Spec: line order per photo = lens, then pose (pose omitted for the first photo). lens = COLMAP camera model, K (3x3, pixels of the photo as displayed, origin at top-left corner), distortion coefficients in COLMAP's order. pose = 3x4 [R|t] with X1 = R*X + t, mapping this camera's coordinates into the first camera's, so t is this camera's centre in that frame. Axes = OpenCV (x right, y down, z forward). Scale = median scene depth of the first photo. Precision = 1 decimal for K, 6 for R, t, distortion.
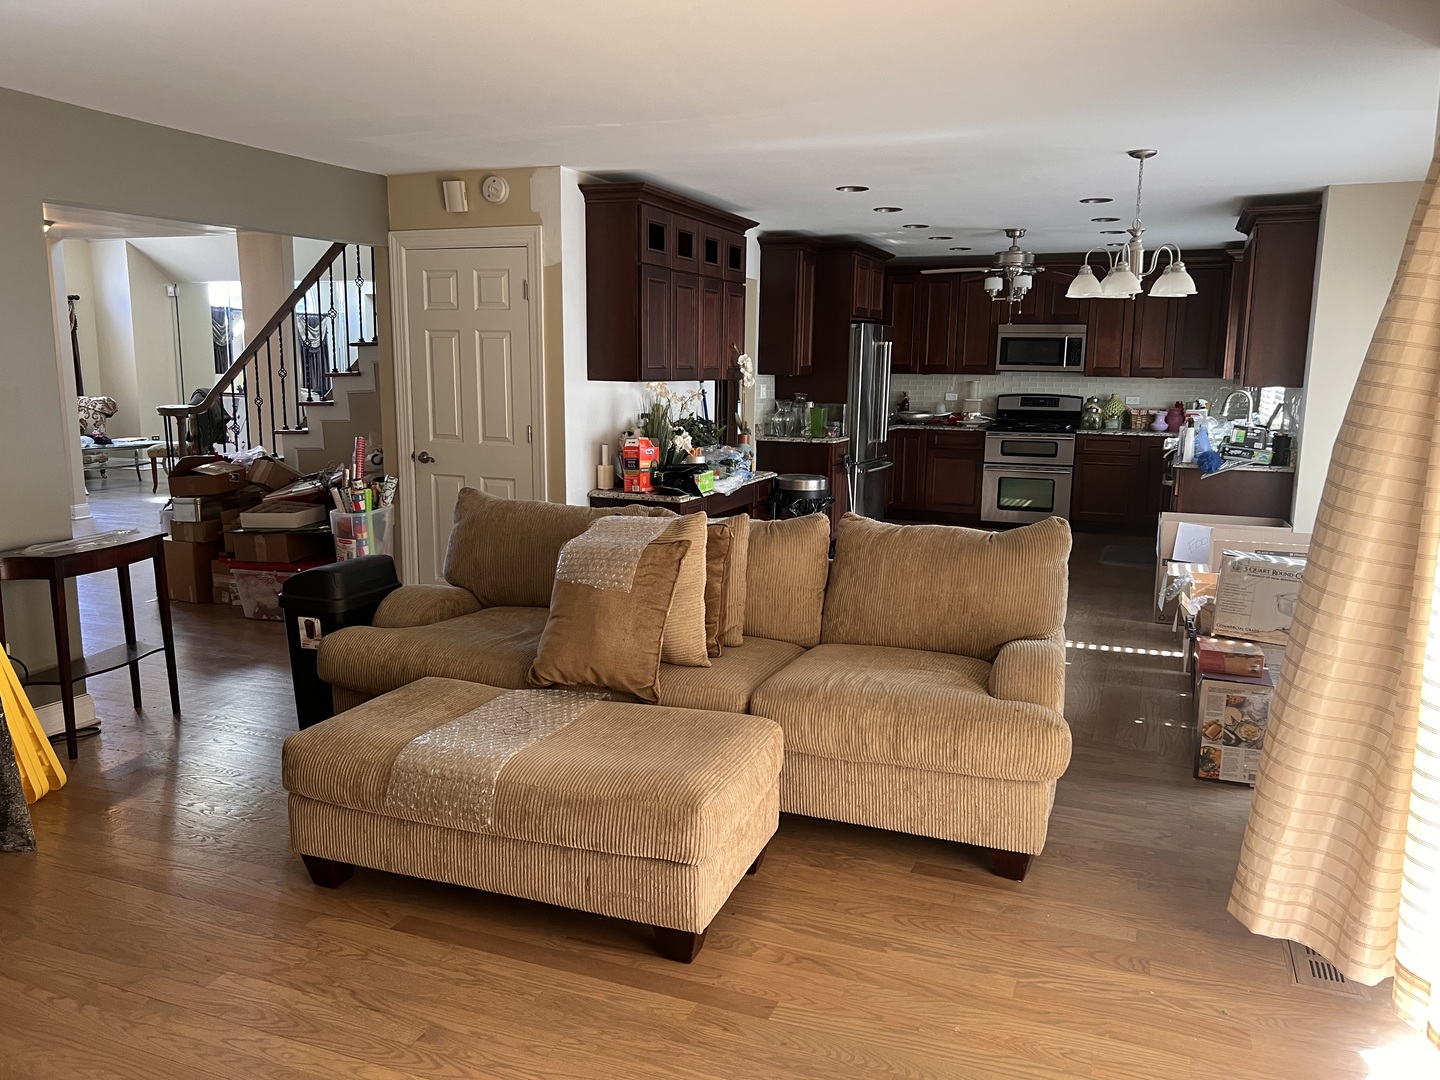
lens RADIAL K [[1090.6, 0, 714.4], [0, 1090.6, 563.3], [0, 0, 1]] dist [0.051177, -0.063005]
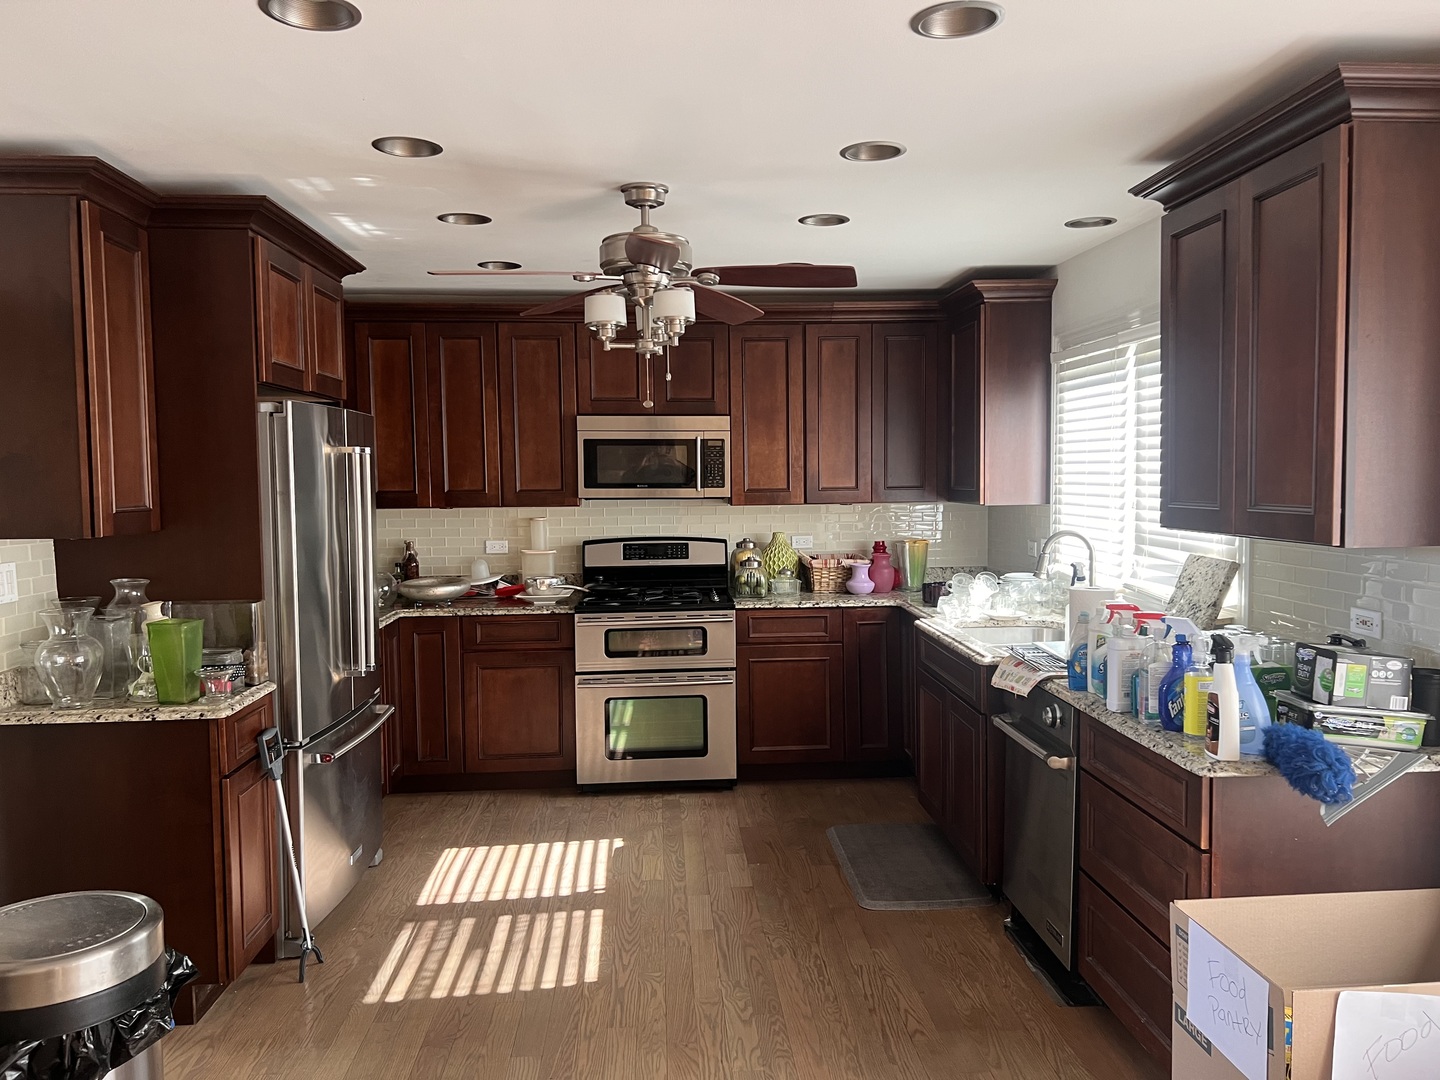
lens RADIAL K [[1090.6, 0, 748.1], [0, 1090.6, 550.3], [0, 0, 1]] dist [0.051177, -0.063005]
pose [[0.887260, -0.053997, 0.458098, 0.085055], [0.104575, 0.990813, -0.085756, -0.098474], [-0.449259, 0.123994, 0.884755, 0.501762]]
